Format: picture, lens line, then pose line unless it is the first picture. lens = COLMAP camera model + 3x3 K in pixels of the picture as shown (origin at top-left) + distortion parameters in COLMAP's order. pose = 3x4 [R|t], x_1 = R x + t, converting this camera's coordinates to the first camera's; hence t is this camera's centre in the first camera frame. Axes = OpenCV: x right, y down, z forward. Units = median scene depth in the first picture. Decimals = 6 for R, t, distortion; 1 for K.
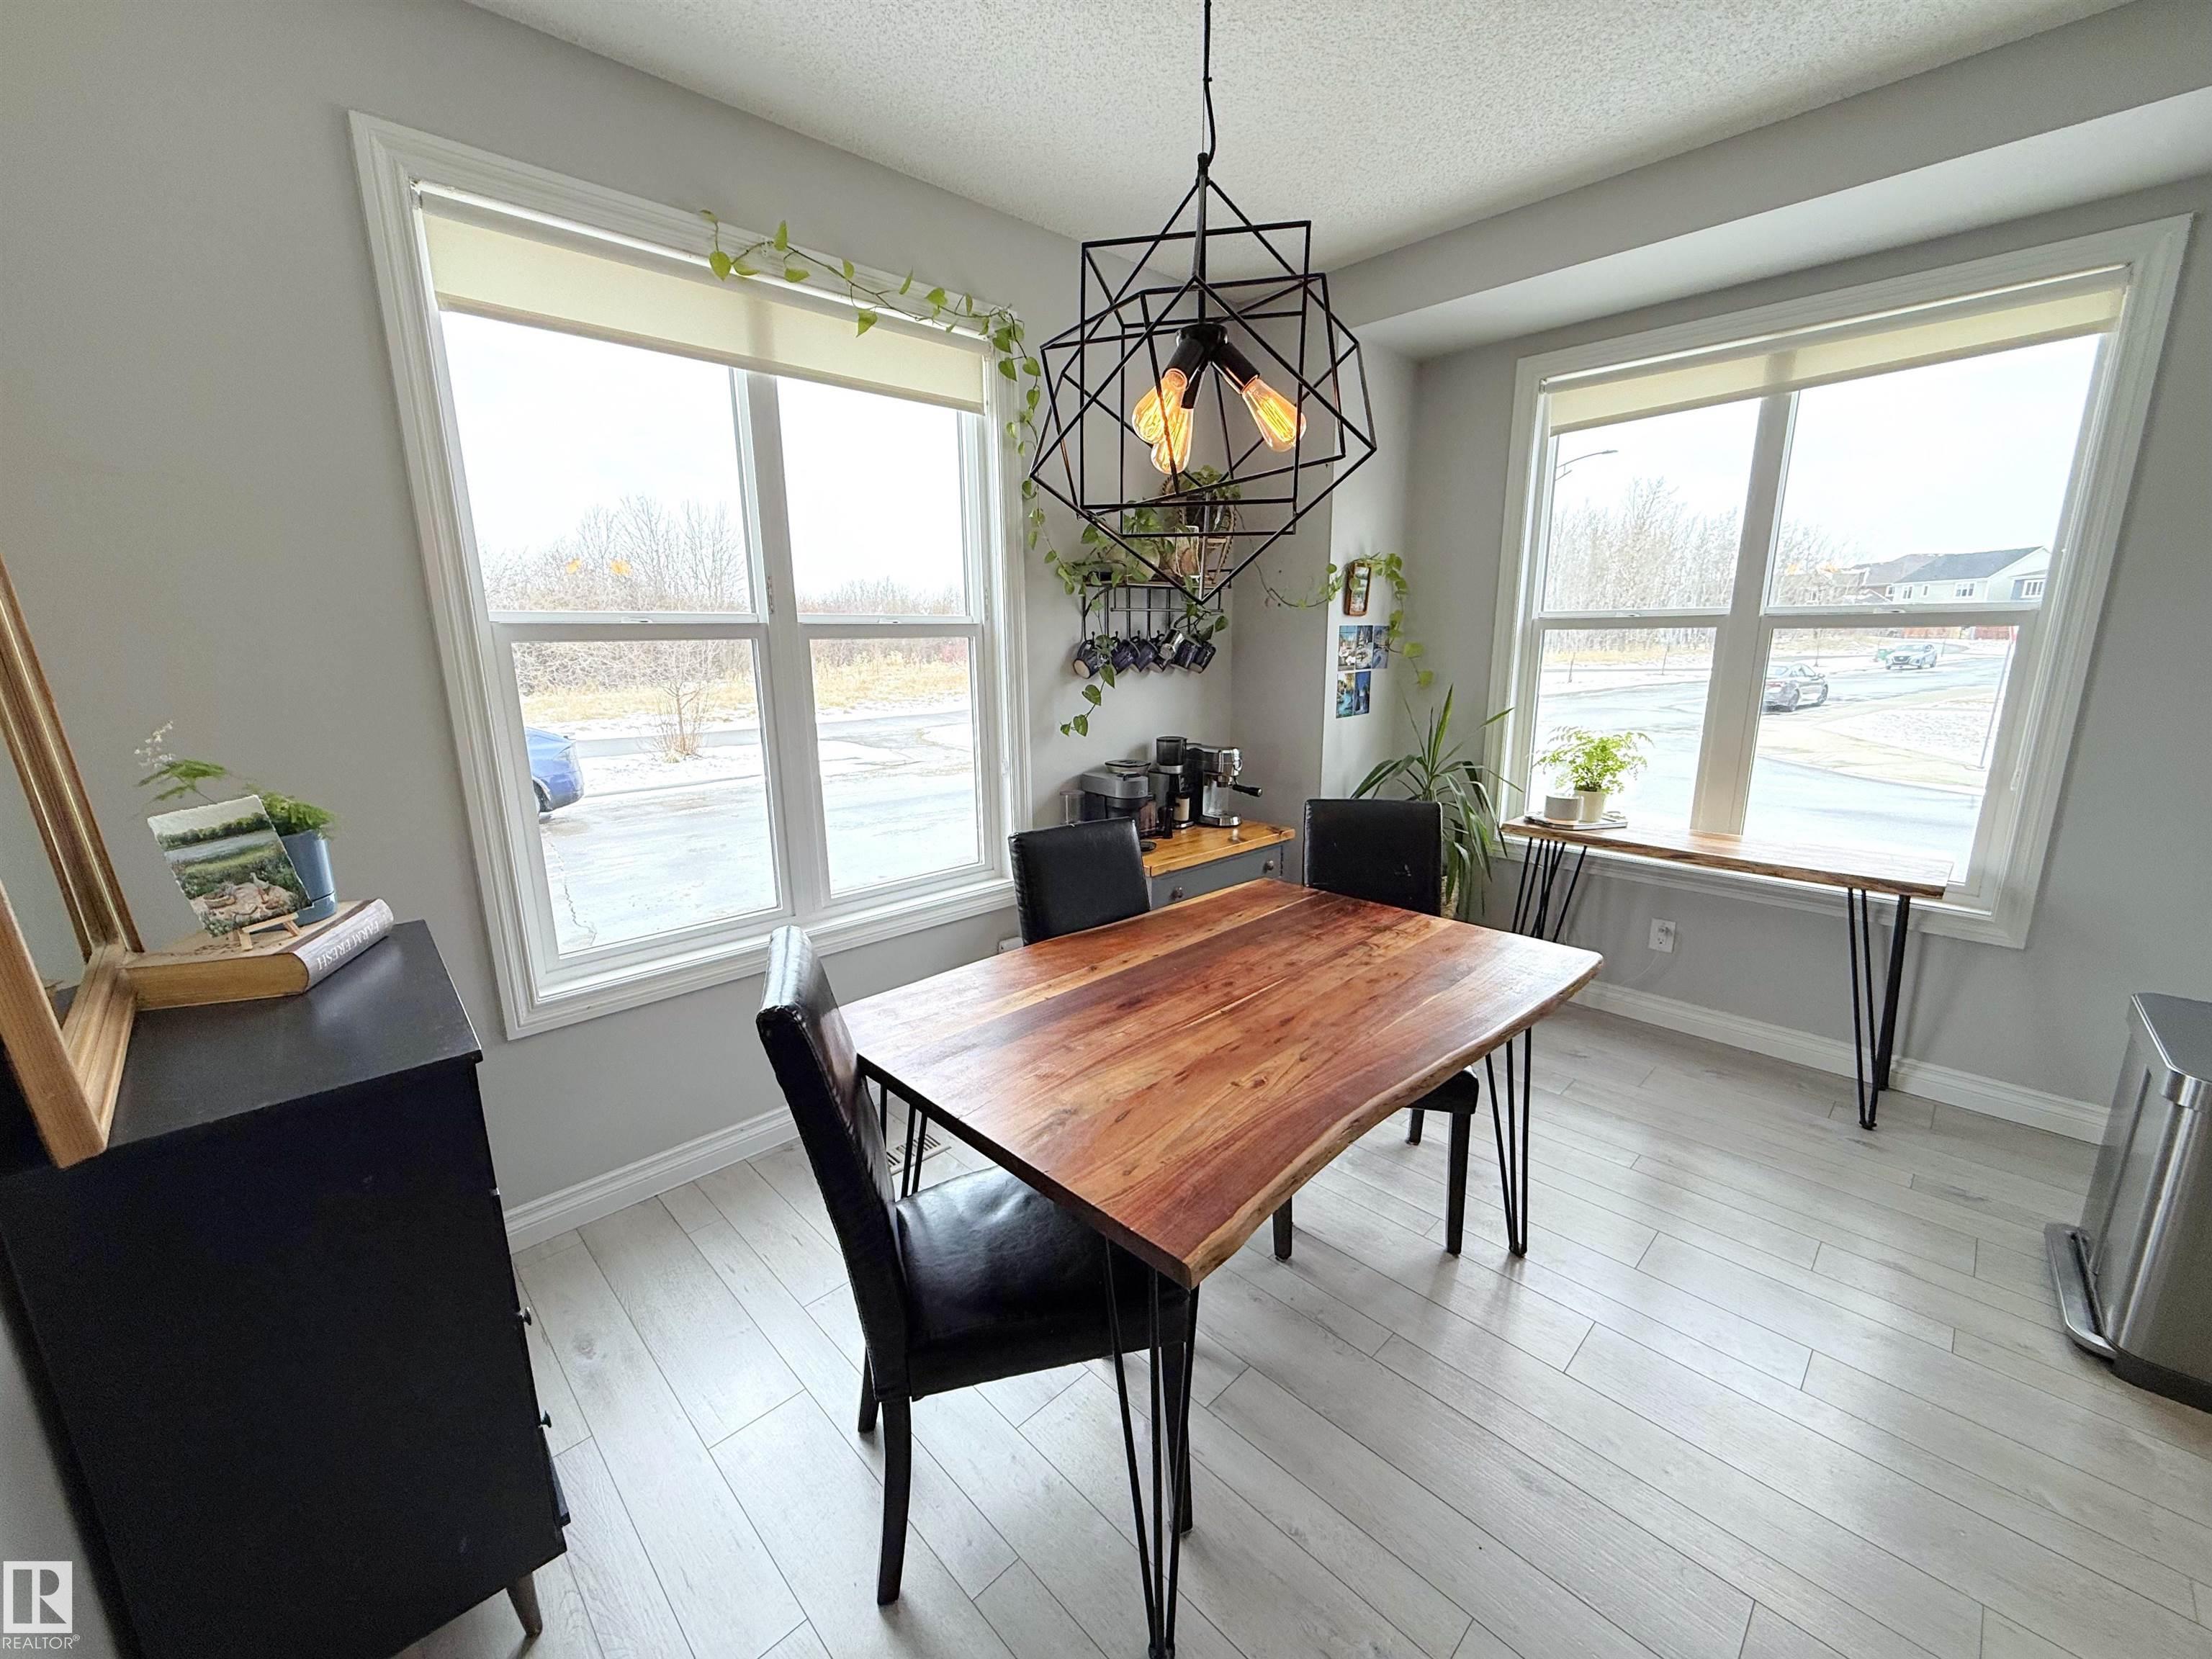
lens RADIAL K [[879.2, 0, 1096.5], [0, 879.2, 829.3], [0, 0, 1]] dist [-0.000468, 0.000040]
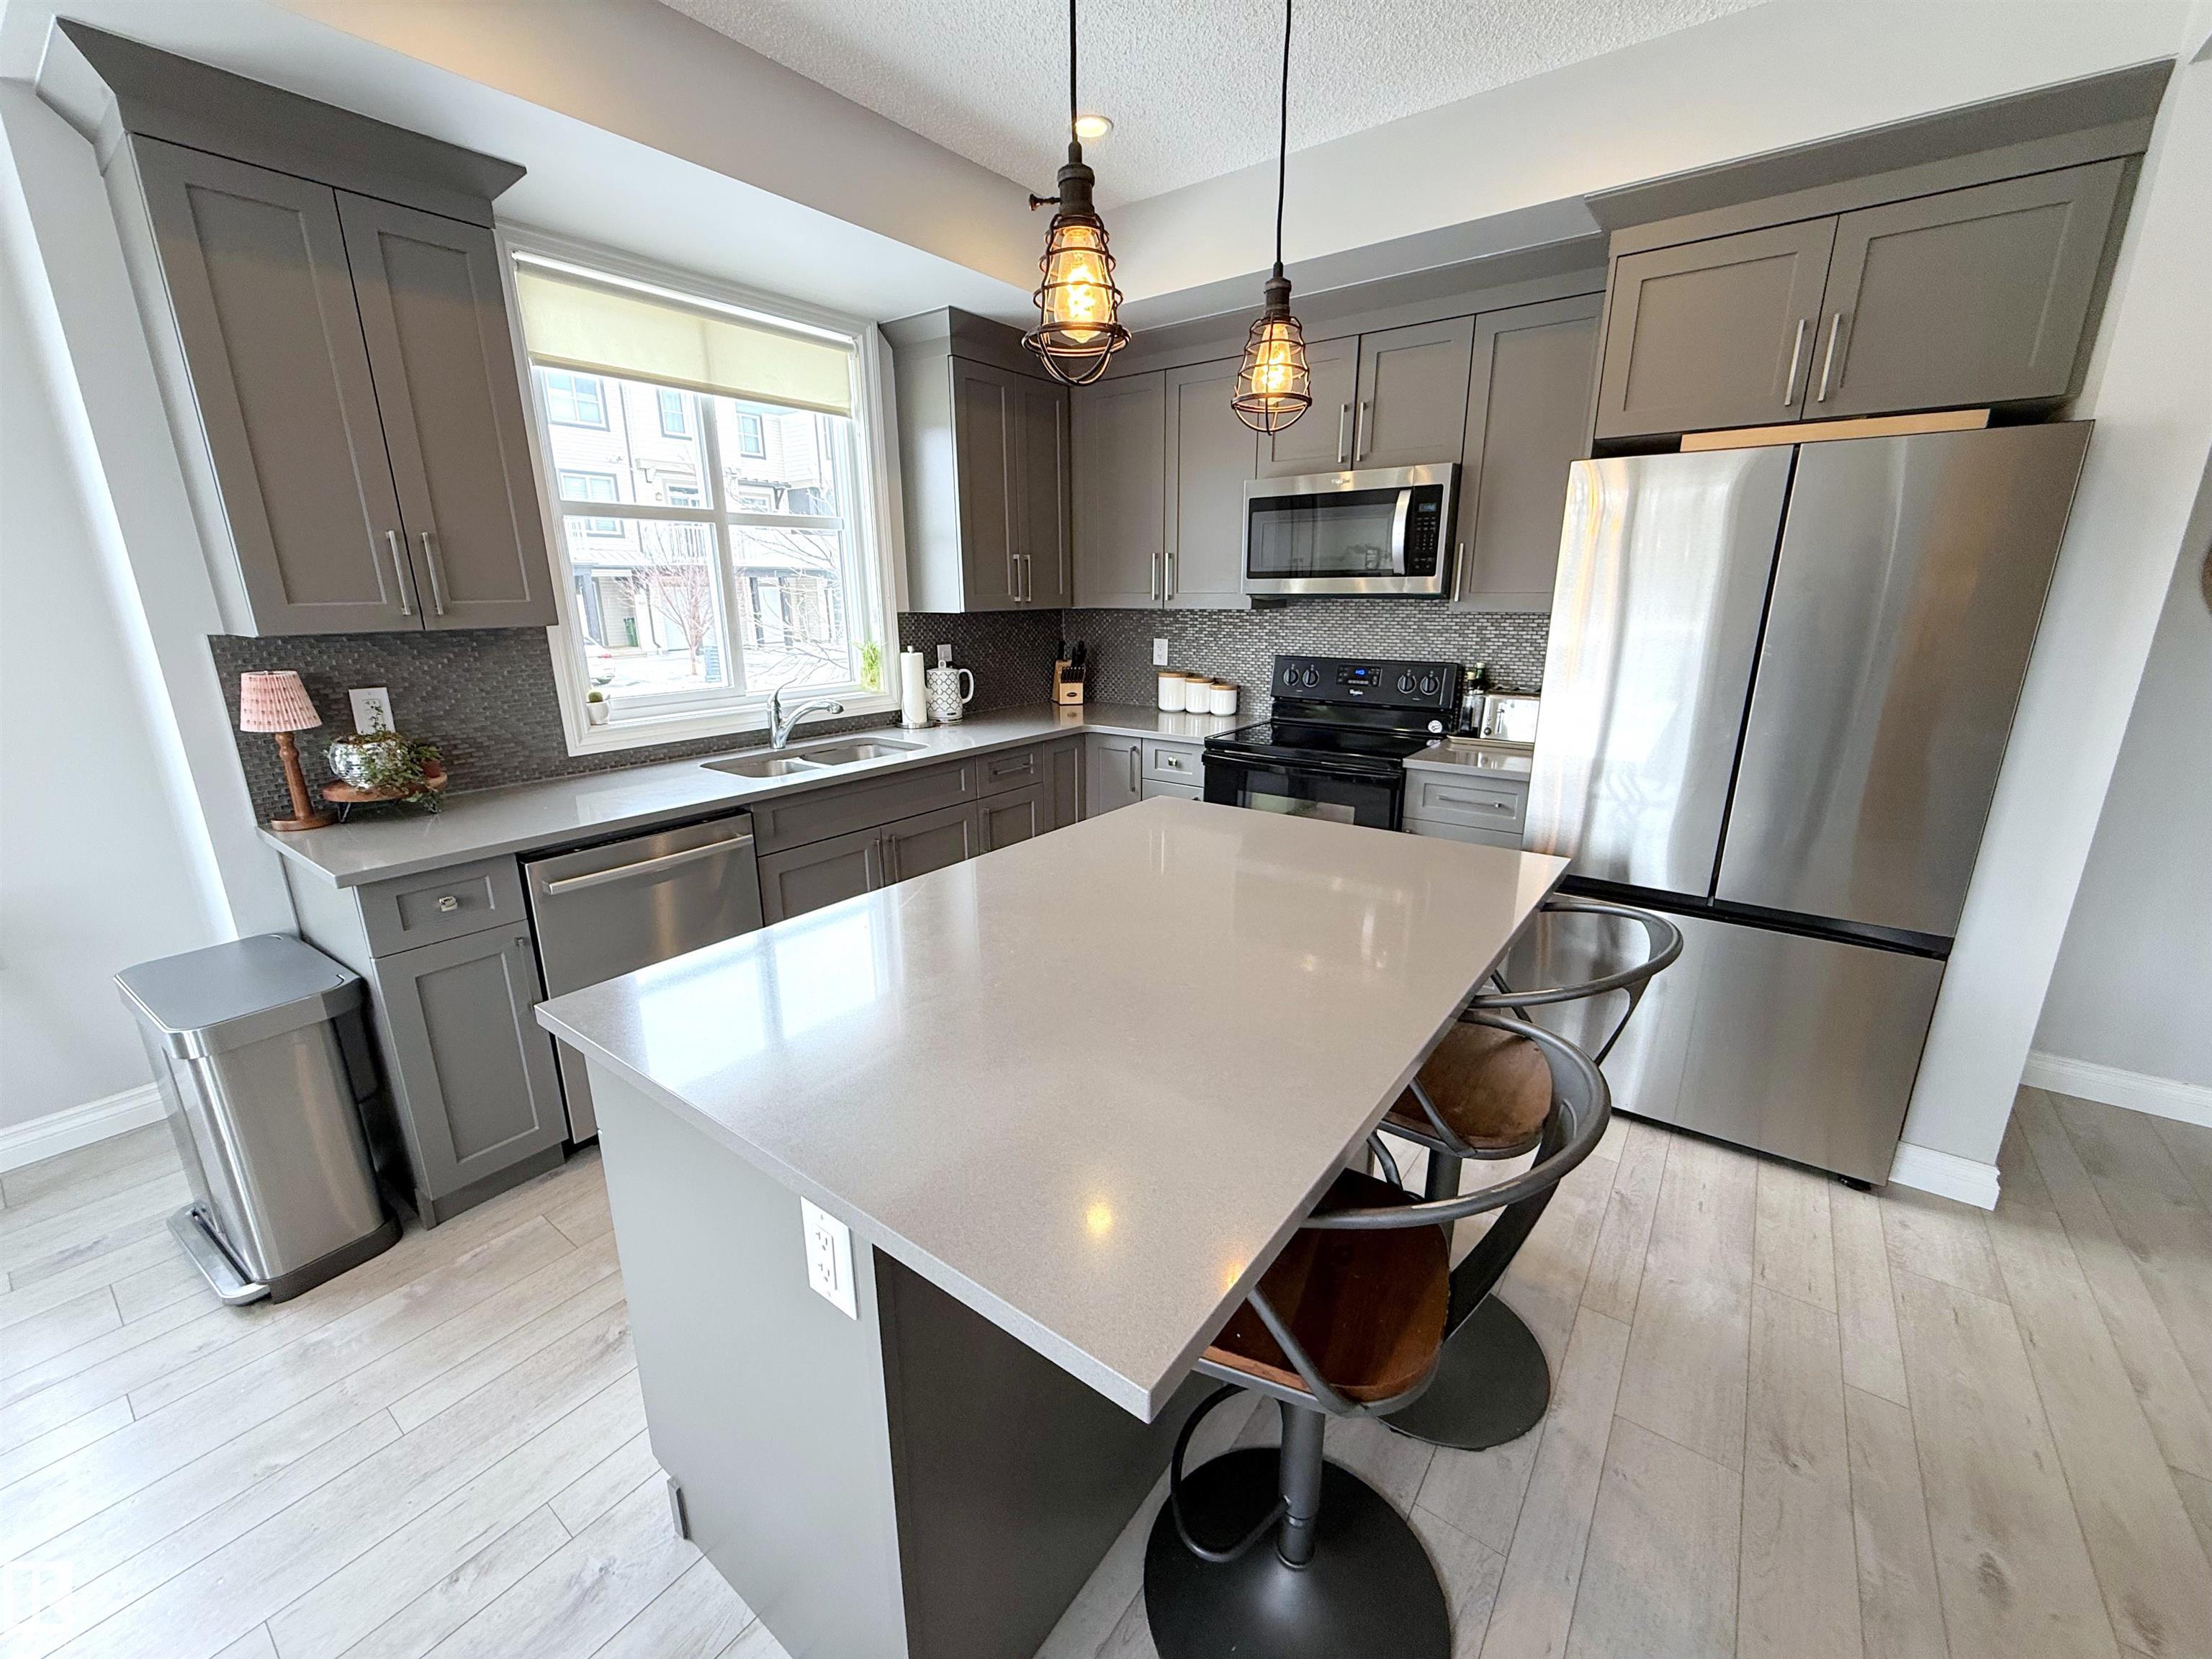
lens RADIAL K [[879.2, 0, 1096.5], [0, 879.2, 829.3], [0, 0, 1]] dist [-0.000468, 0.000040]
pose [[-0.158374, -0.250672, 0.955029, 0.070974], [0.221966, 0.933441, 0.281814, 0.001332], [-0.962106, 0.256617, -0.092192, -0.003981]]
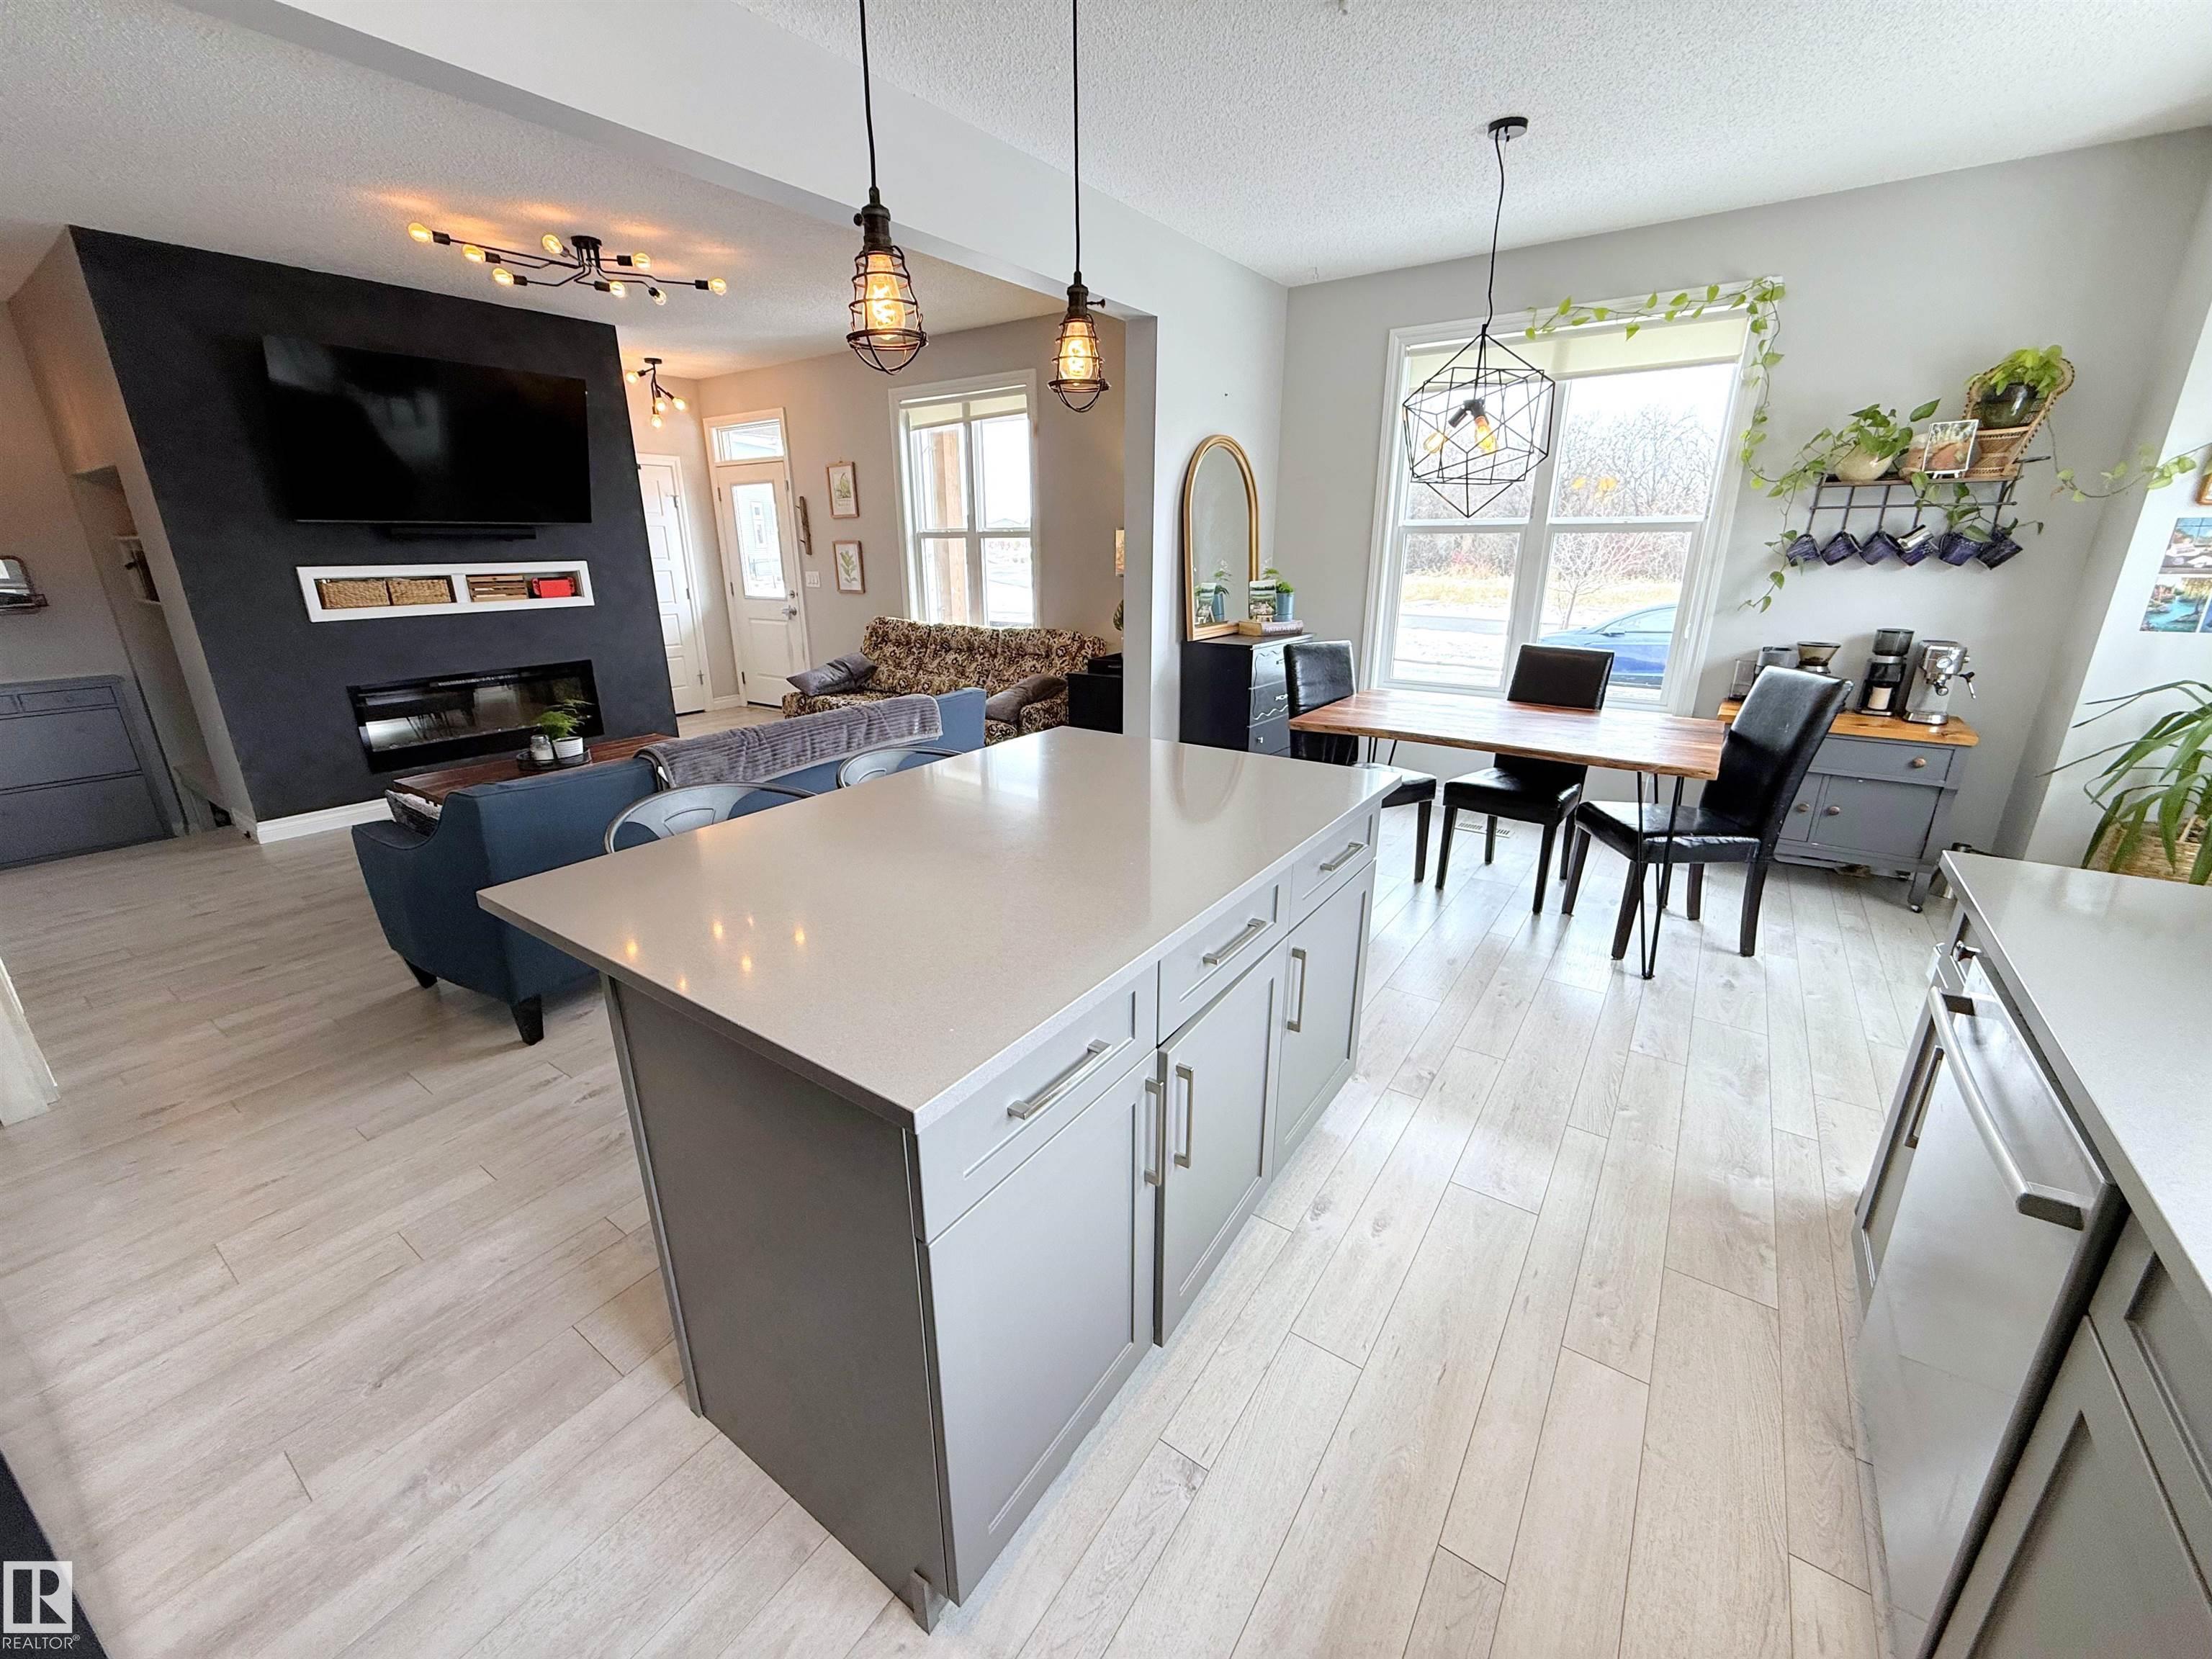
lens RADIAL K [[879.2, 0, 1096.5], [0, 879.2, 829.3], [0, 0, 1]] dist [-0.000468, 0.000040]
pose [[0.190175, 0.316899, -0.929198, 1.061833], [-0.206953, 0.938143, 0.277593, 0.029938], [0.959689, 0.139509, 0.243995, -0.165628]]
